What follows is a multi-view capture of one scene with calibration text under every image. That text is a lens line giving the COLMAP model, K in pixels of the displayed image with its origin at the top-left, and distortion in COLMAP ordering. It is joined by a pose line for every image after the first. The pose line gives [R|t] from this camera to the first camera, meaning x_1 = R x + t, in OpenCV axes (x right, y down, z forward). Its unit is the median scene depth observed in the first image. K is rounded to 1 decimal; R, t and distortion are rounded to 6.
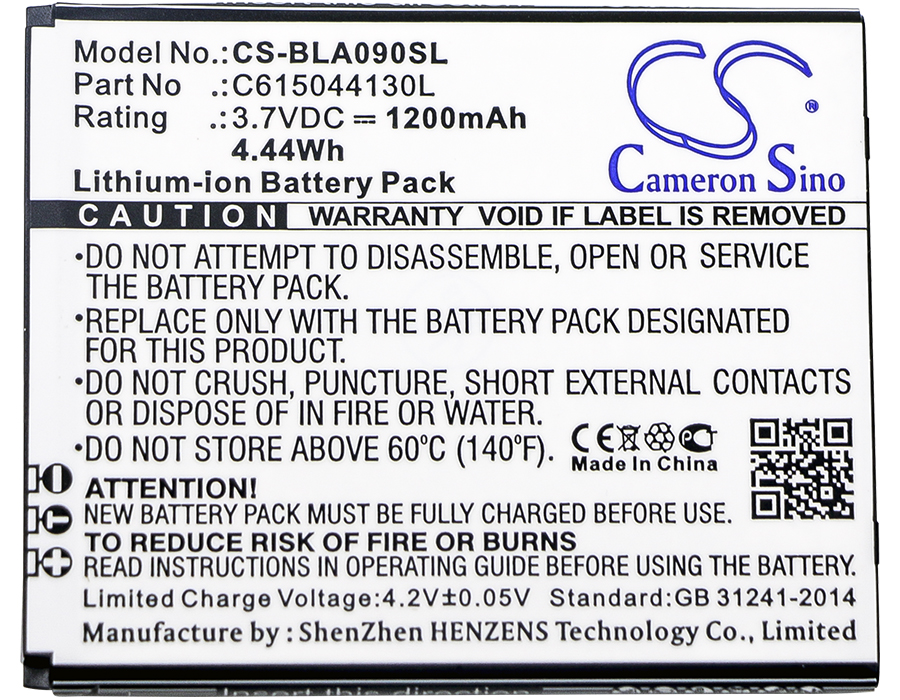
lens RADIAL K [[4489.4, 0, 475.8], [0, 4489.4, 350.0], [0, 0, 1]] dist [0.049569, -3.171372]
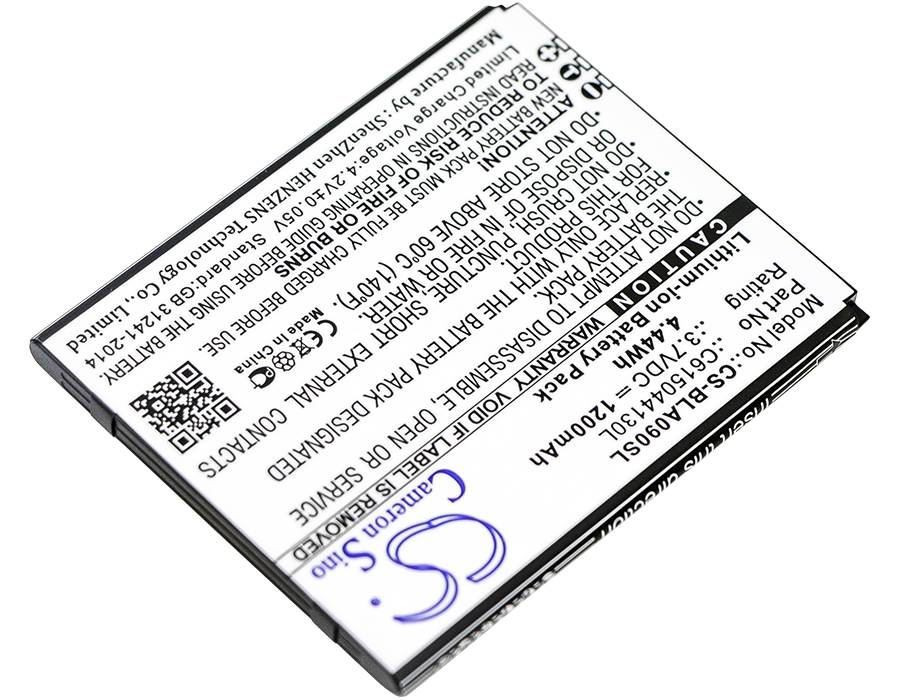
lens RADIAL K [[4489.4, 0, 475.8], [0, 4489.4, 350.0], [0, 0, 1]] dist [0.049569, -3.171372]
pose [[-0.717796, 0.536614, -0.443637, 0.569192], [-0.696067, -0.538337, 0.475061, -0.626517], [0.016098, 0.649798, 0.759936, 0.022731]]
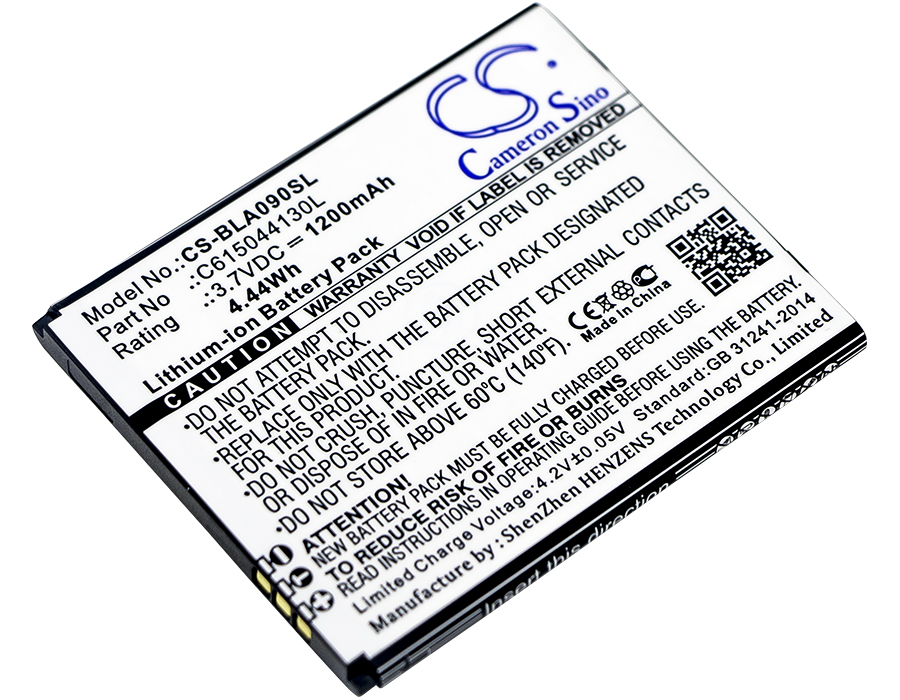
lens RADIAL K [[4489.4, 0, 475.8], [0, 4489.4, 350.0], [0, 0, 1]] dist [0.049569, -3.171372]
pose [[0.780592, -0.532762, 0.326864, -0.432987], [0.615433, 0.746461, -0.253058, 0.339718], [-0.109172, 0.398698, 0.910561, -0.190186]]
